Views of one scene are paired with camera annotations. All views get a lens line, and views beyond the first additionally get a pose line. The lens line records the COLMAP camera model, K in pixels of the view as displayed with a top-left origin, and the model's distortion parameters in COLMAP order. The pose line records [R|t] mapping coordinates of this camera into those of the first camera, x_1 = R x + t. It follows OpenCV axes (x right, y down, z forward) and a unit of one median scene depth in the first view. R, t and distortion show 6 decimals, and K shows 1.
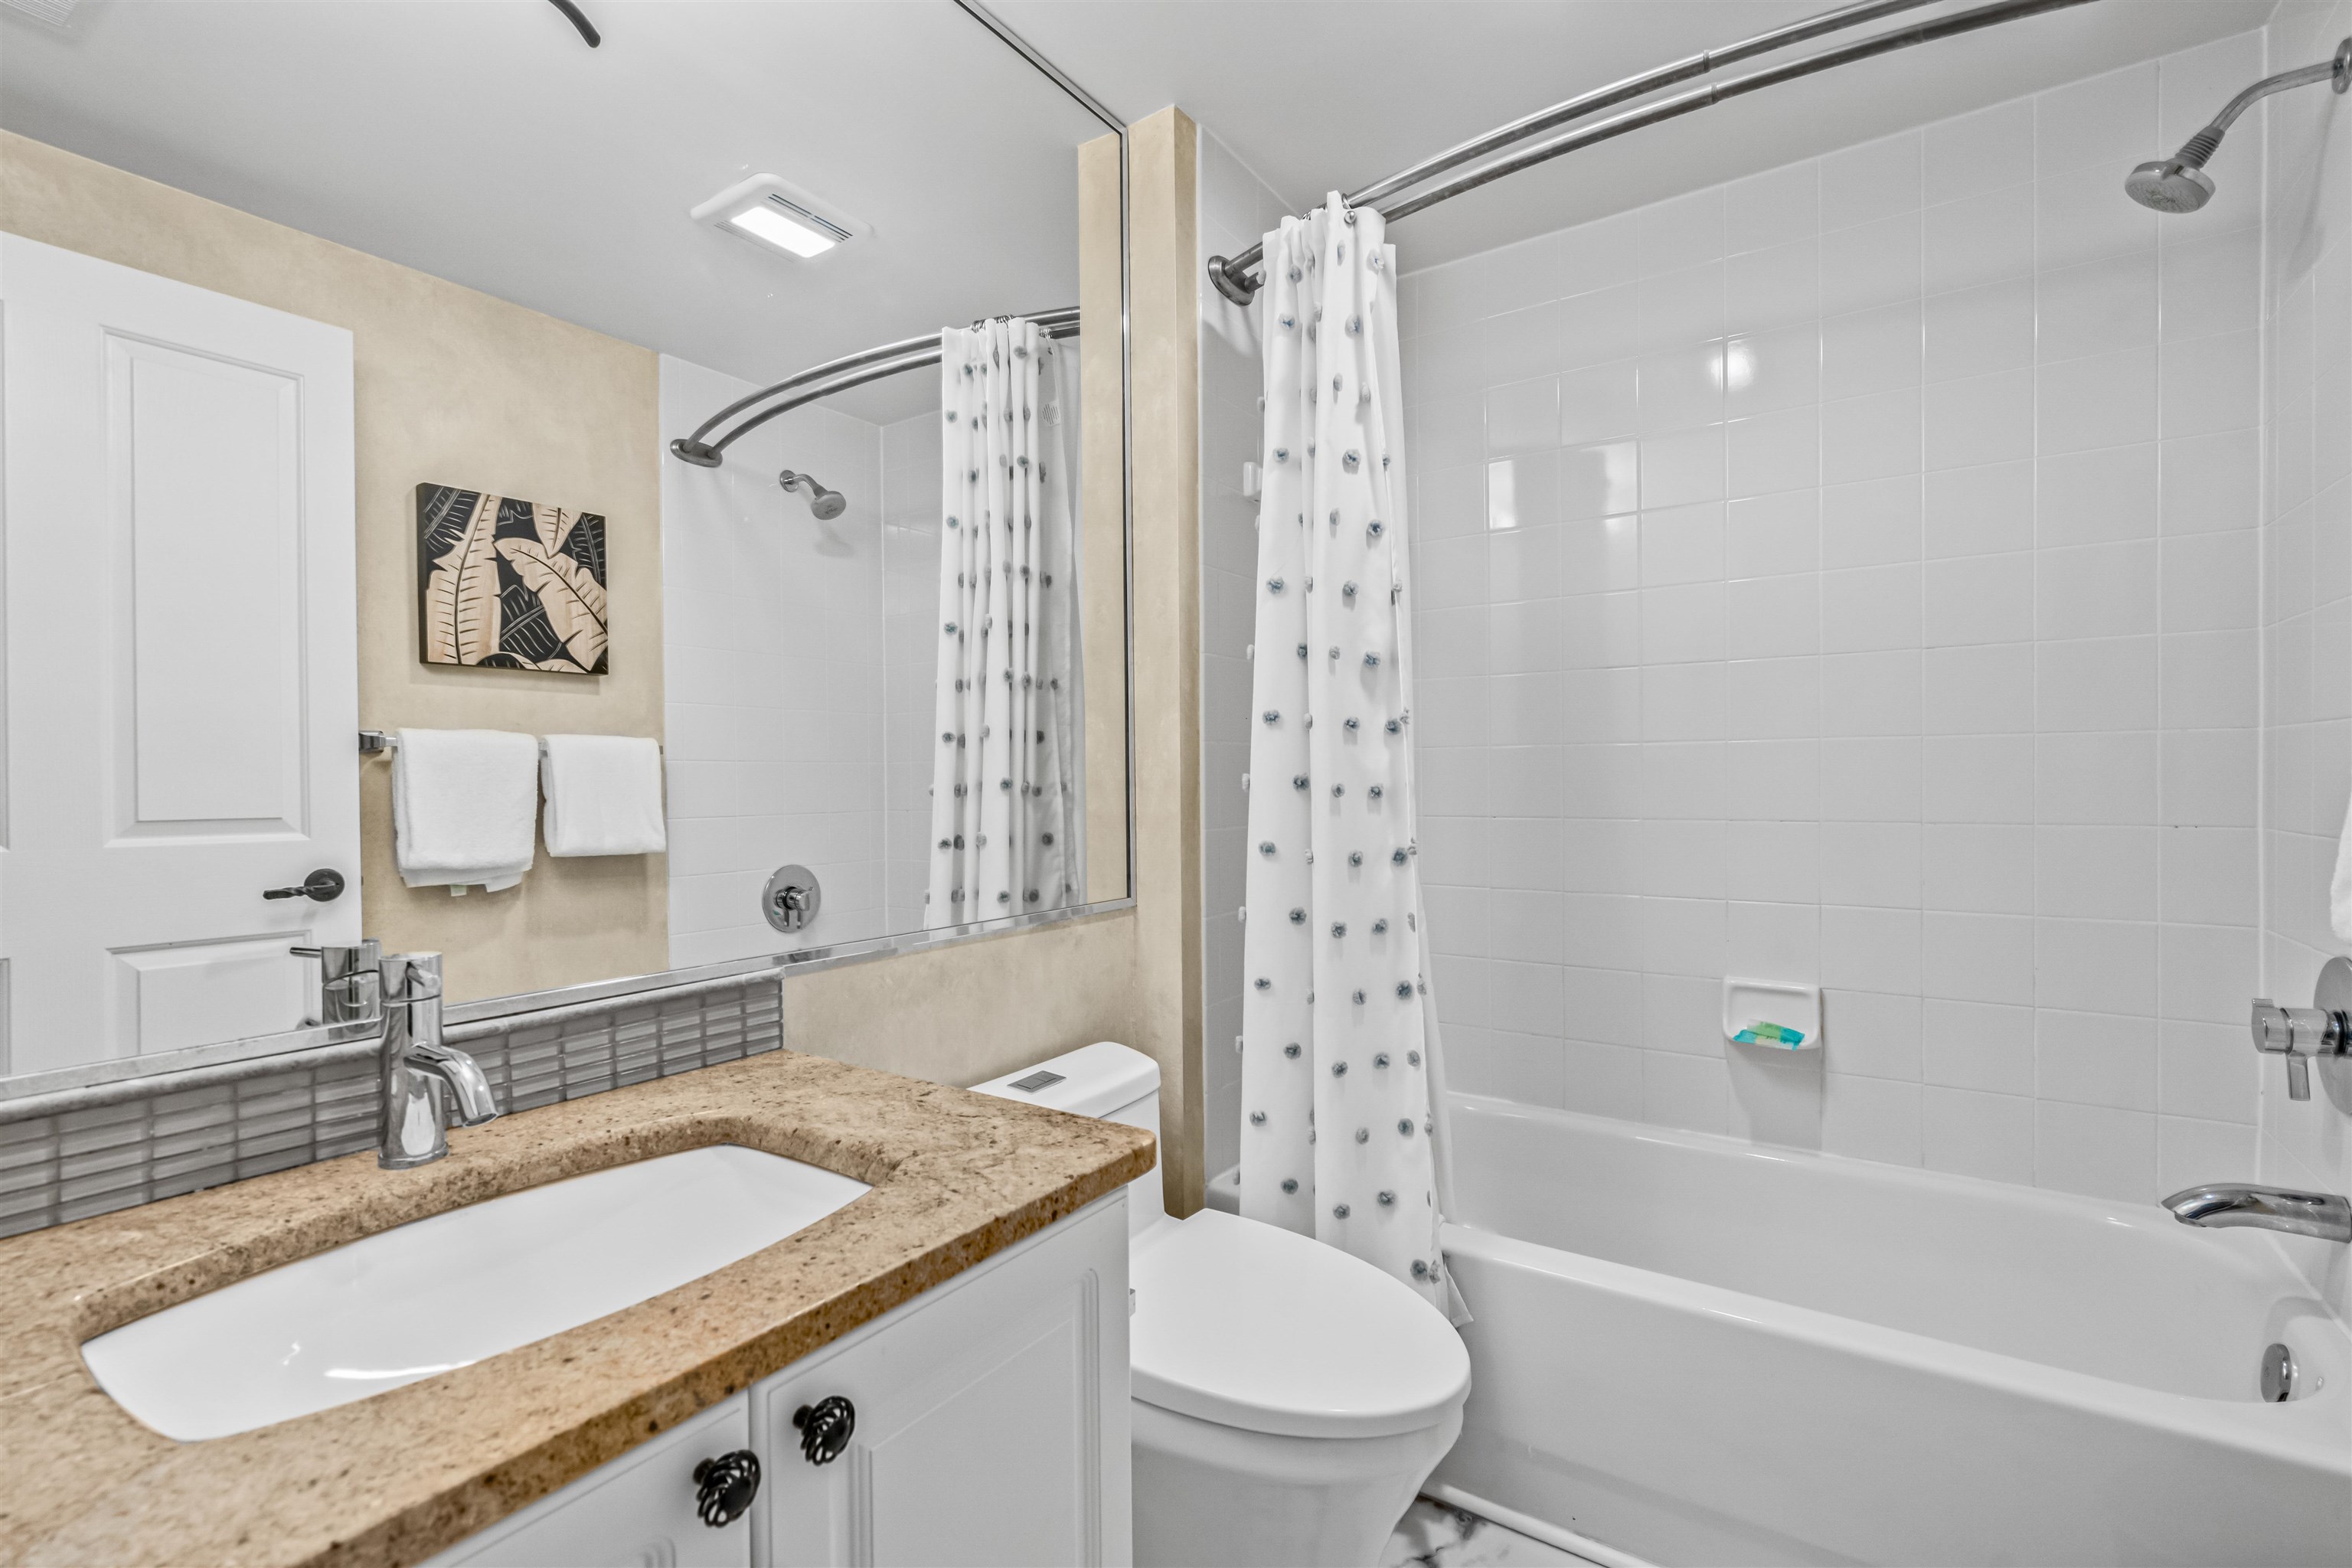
lens RADIAL K [[1076.8, 0, 1182.9], [0, 1076.8, 786.7], [0, 0, 1]] dist [-0.007509, 0.003365]
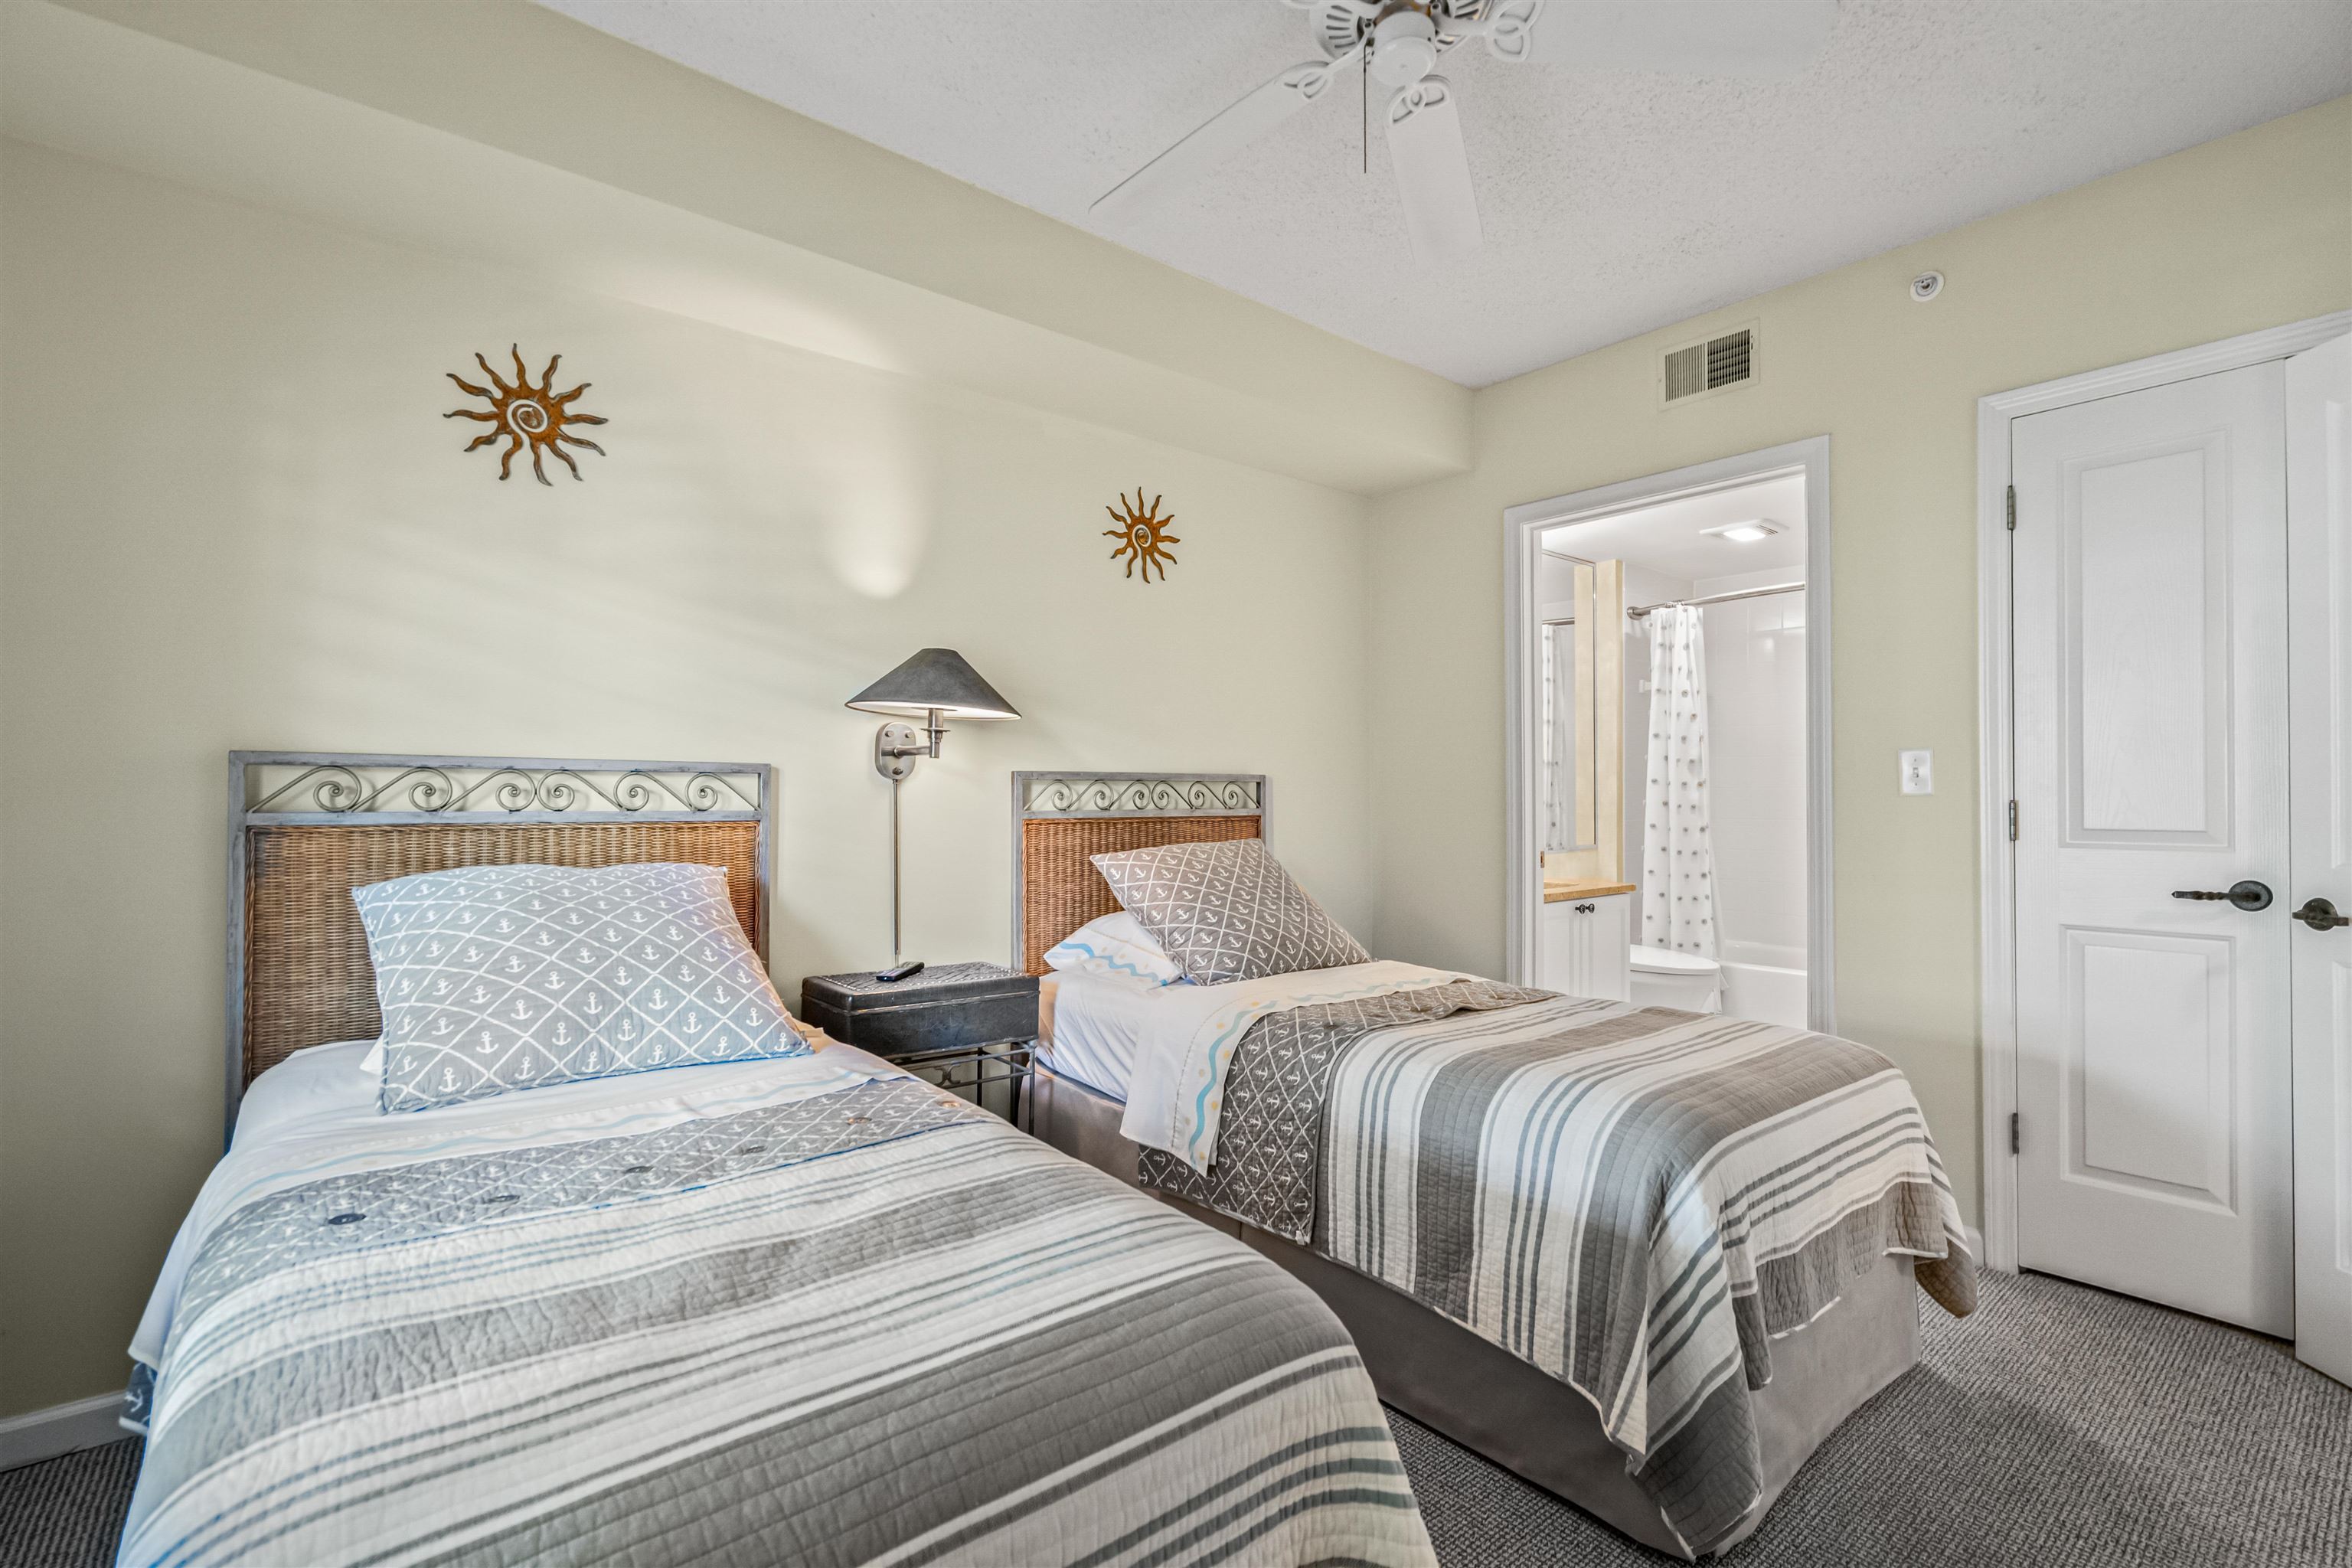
lens RADIAL K [[1076.8, 0, 1162.2], [0, 1076.8, 782.8], [0, 0, 1]] dist [-0.007509, 0.003365]
pose [[0.954977, 0.006294, -0.296612, -0.323707], [-0.009806, 0.999898, -0.010354, -0.016006], [0.296516, 0.012796, 0.954942, -2.152586]]
